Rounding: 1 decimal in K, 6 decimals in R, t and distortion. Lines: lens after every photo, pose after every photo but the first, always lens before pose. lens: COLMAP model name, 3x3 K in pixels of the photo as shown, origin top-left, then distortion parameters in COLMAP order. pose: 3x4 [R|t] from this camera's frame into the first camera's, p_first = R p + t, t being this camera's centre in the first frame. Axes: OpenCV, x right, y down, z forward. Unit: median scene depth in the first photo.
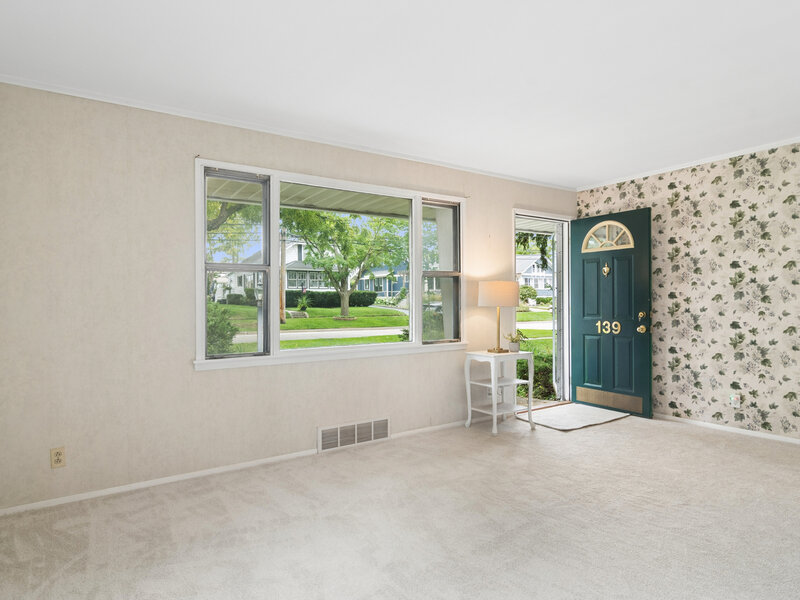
lens RADIAL K [[463.5, 0, 400.0], [0, 463.5, 300.0], [0, 0, 1]] dist [-0.027713, -0.000263]
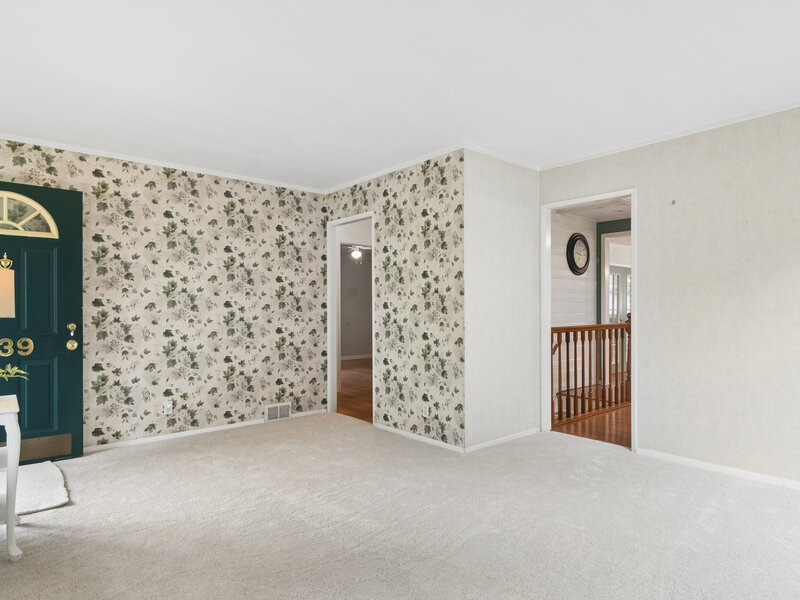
lens RADIAL K [[484.2, 0, 398.8], [0, 484.2, 302.1], [0, 0, 1]] dist [0.002168, 0.000459]
pose [[-0.103637, 0.014074, 0.994516, -0.370650], [-0.007141, 0.999864, -0.014894, -0.001677], [-0.994590, -0.008645, -0.103523, 0.565697]]
